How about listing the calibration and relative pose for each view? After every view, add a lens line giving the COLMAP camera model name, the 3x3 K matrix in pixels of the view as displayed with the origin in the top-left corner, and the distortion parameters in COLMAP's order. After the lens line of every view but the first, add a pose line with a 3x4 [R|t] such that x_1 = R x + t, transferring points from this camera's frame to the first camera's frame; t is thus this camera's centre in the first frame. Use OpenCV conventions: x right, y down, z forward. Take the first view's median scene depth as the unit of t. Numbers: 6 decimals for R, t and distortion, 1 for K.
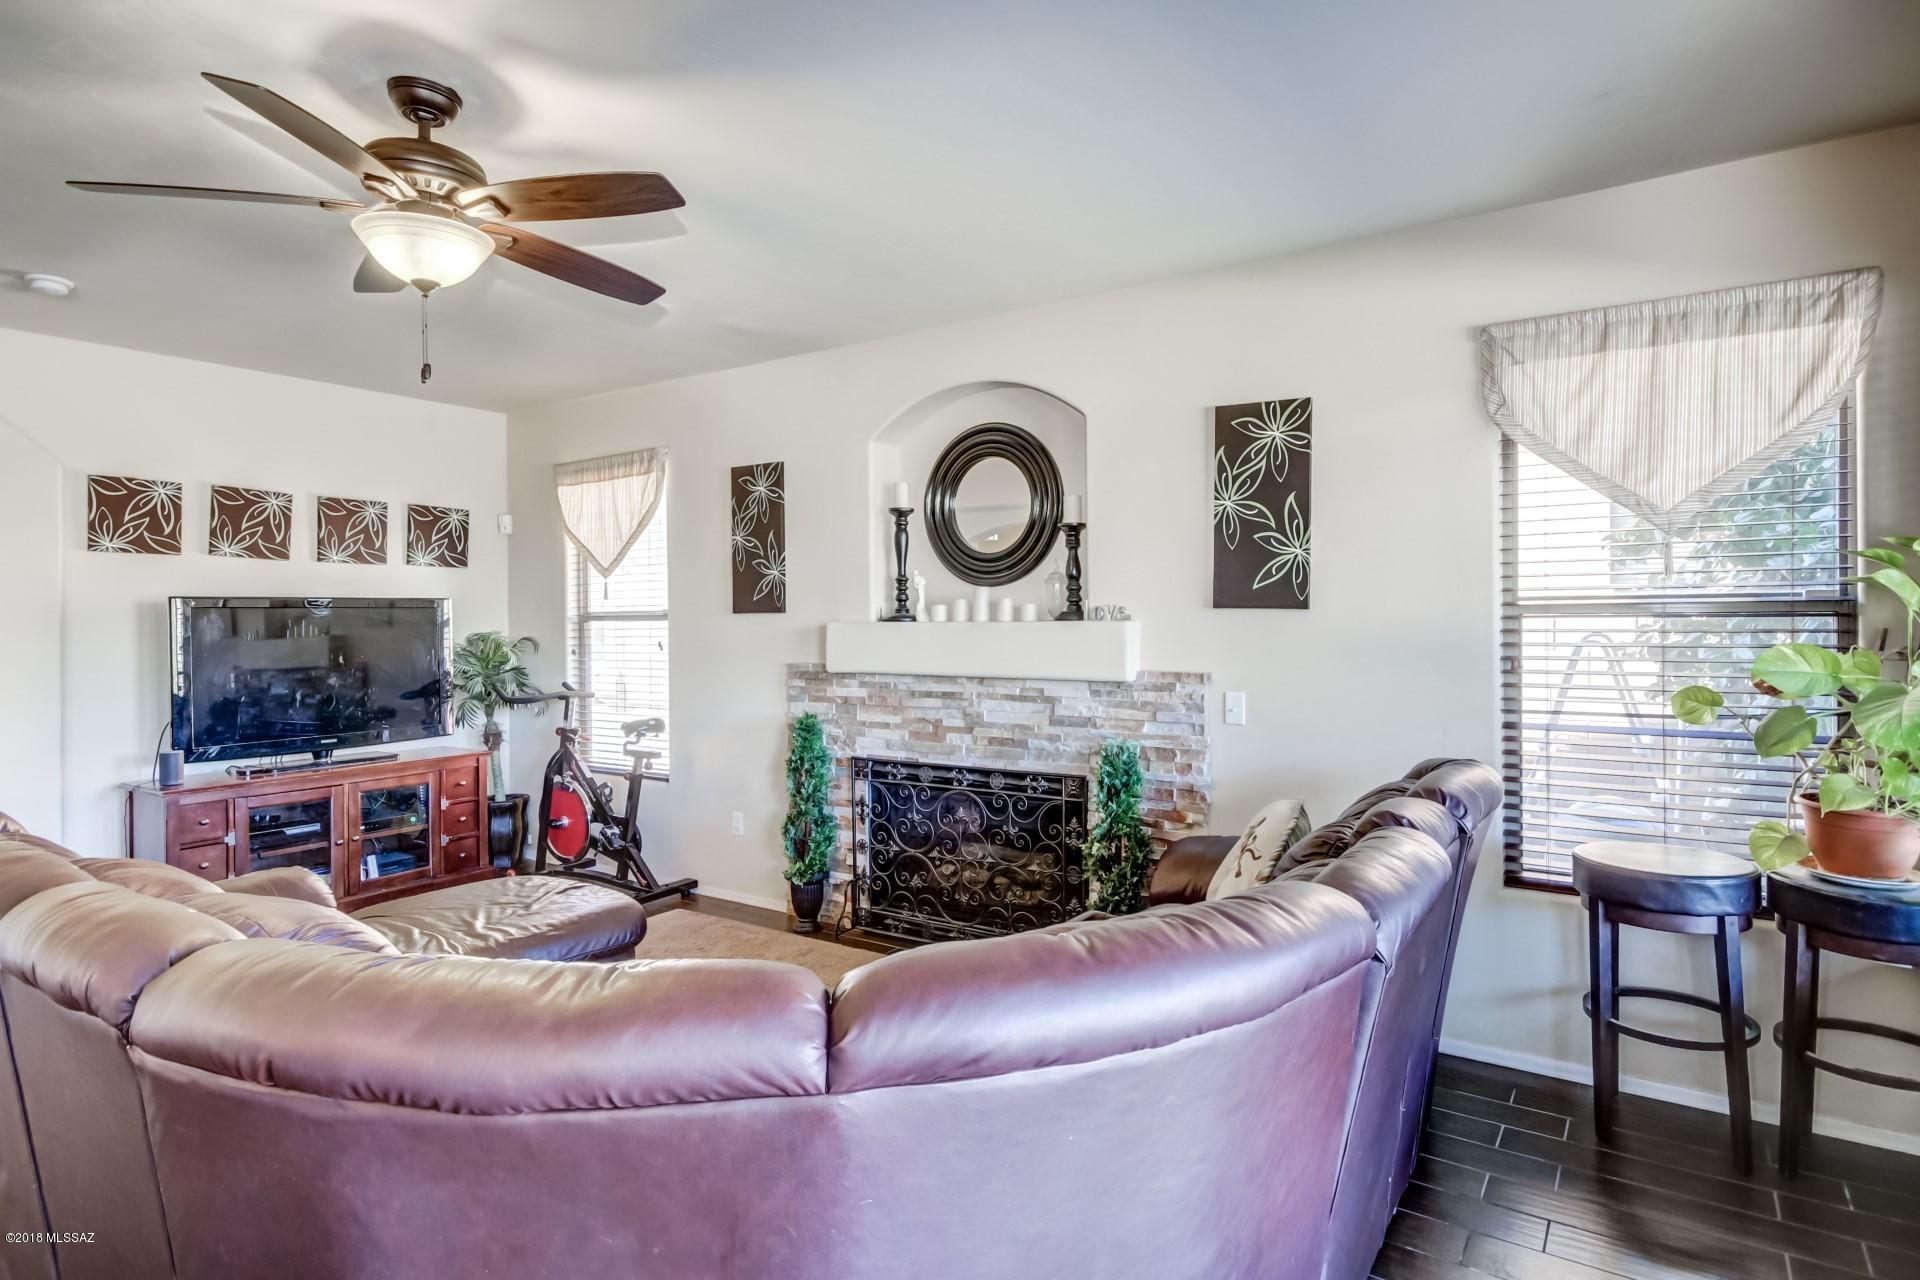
lens RADIAL K [[1031.7, 0, 948.6], [0, 1031.7, 627.2], [0, 0, 1]] dist [0.007728, 0.002566]
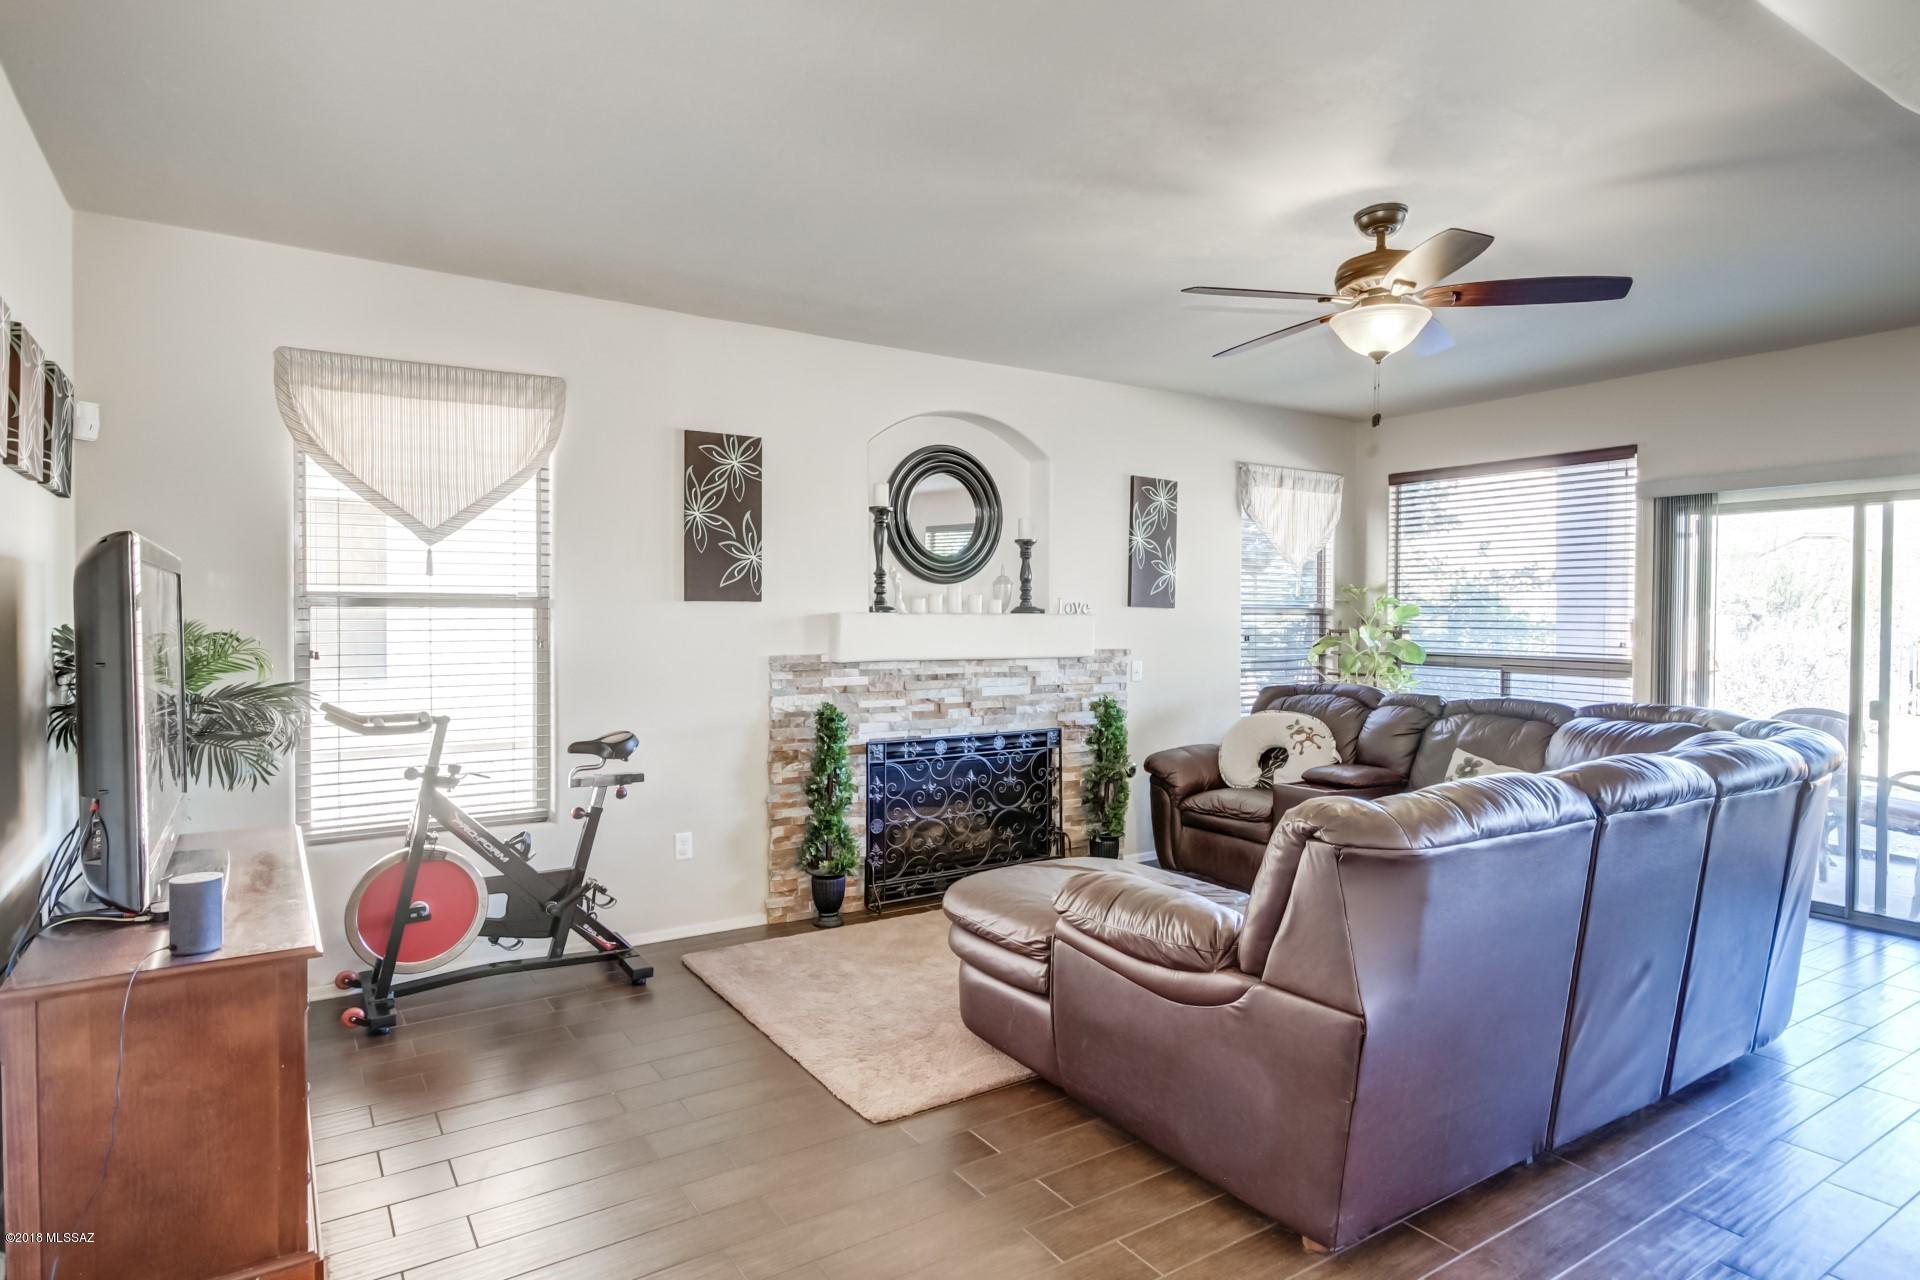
lens RADIAL K [[1031.7, 0, 903.0], [0, 1031.7, 630.6], [0, 0, 1]] dist [0.007728, 0.002566]
pose [[0.410240, 0.000779, 0.911977, -1.050456], [0.003473, 0.999991, -0.002416, 0.016329], [-0.911971, 0.004159, 0.410233, 0.556745]]
